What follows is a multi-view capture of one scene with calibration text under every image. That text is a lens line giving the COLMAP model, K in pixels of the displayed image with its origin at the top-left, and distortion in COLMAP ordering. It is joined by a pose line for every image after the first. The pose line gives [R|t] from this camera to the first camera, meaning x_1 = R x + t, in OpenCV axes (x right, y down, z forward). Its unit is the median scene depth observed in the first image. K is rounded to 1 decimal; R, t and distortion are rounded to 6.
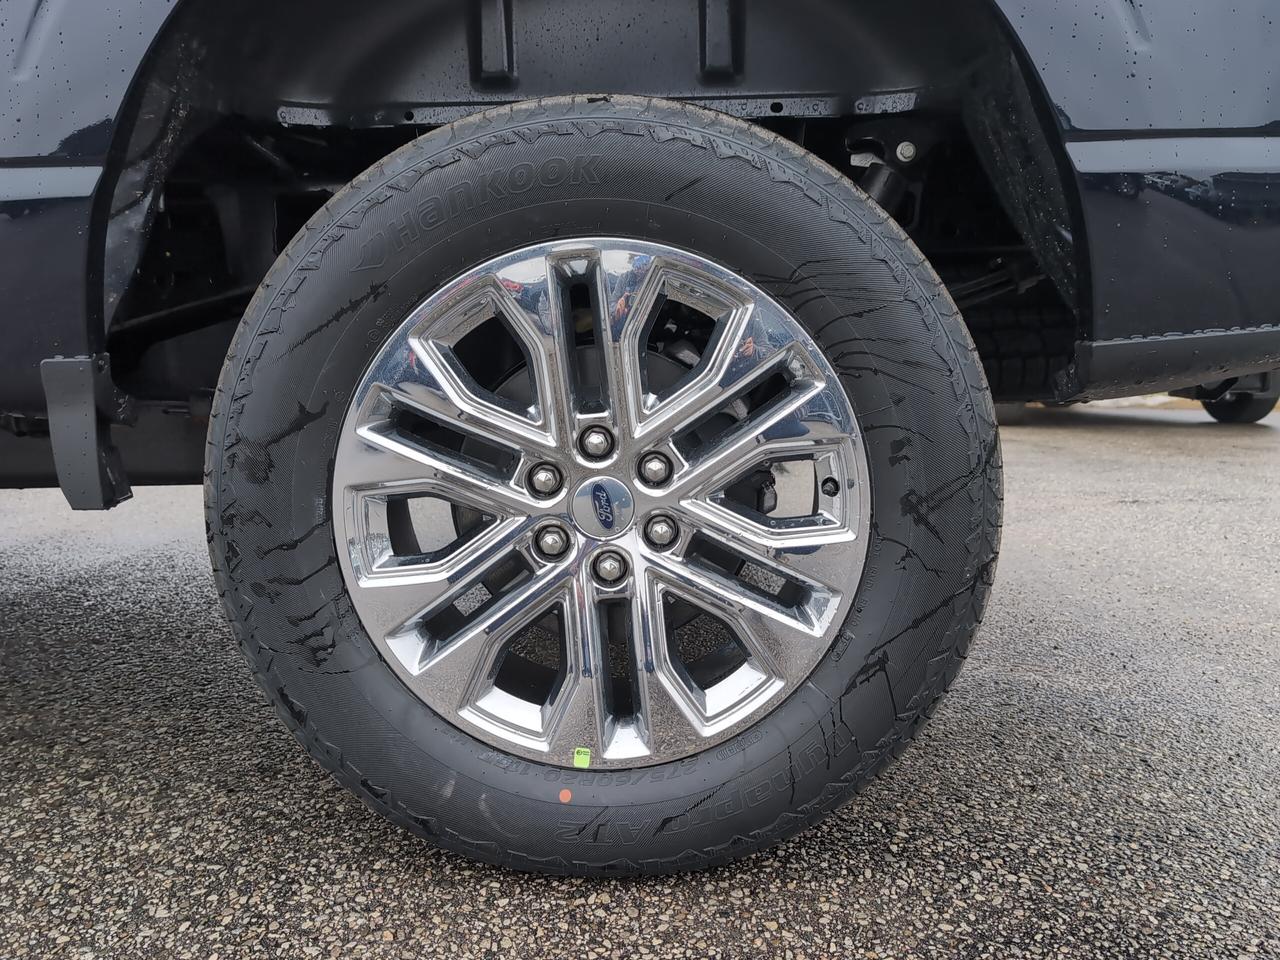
lens RADIAL K [[1077.9, 0, 632.9], [0, 1077.9, 472.8], [0, 0, 1]] dist [0.099283, -0.215277]
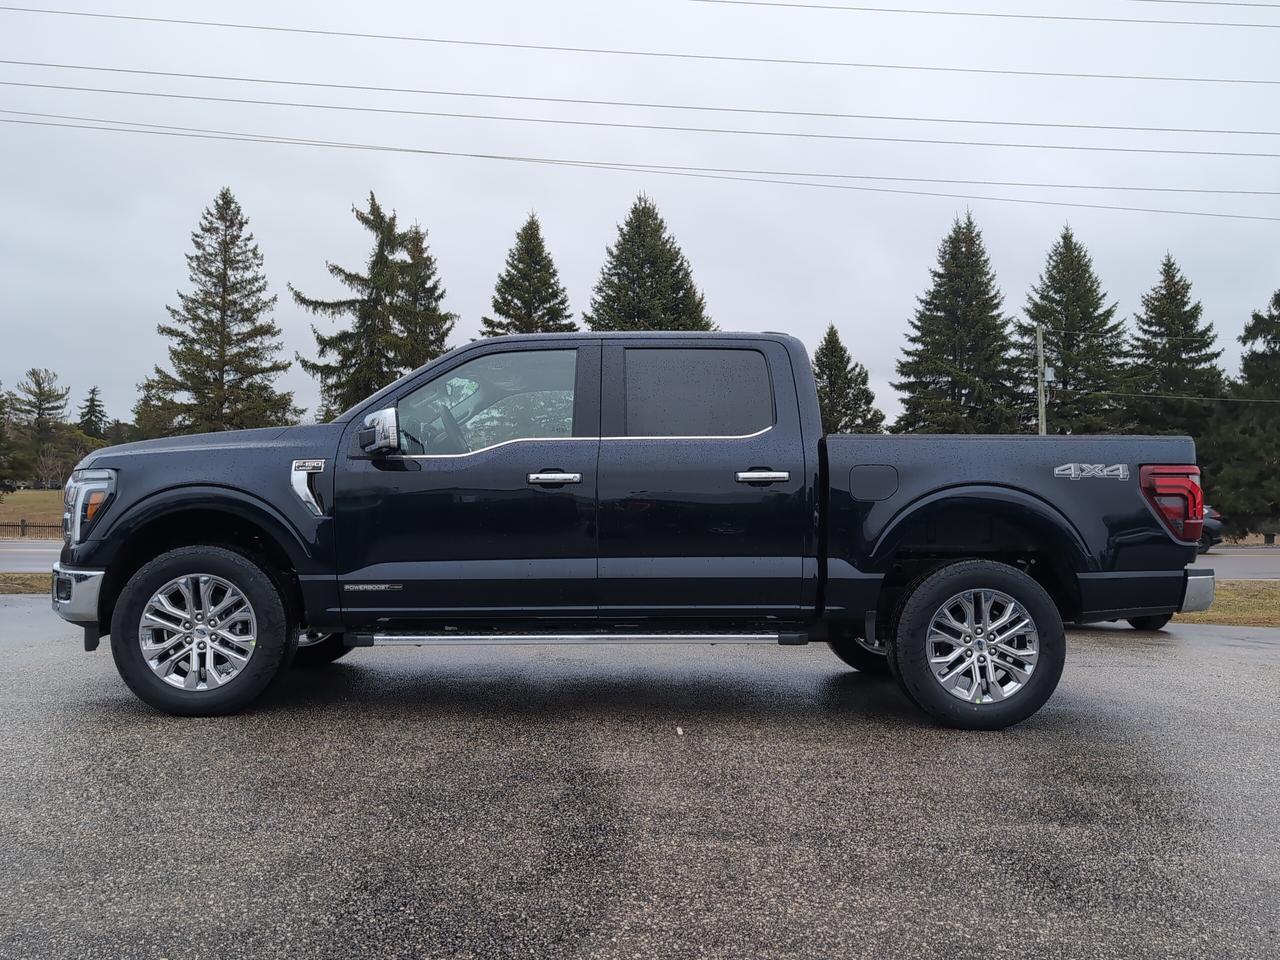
lens RADIAL K [[1114.8, 0, 648.2], [0, 1114.8, 480.0], [0, 0, 1]] dist [0.082755, -0.172472]
pose [[0.997508, 0.022603, 0.066832, -1.775919], [-0.010916, 0.985329, -0.170317, 0.166975], [-0.069701, 0.169163, 0.983120, -3.723439]]
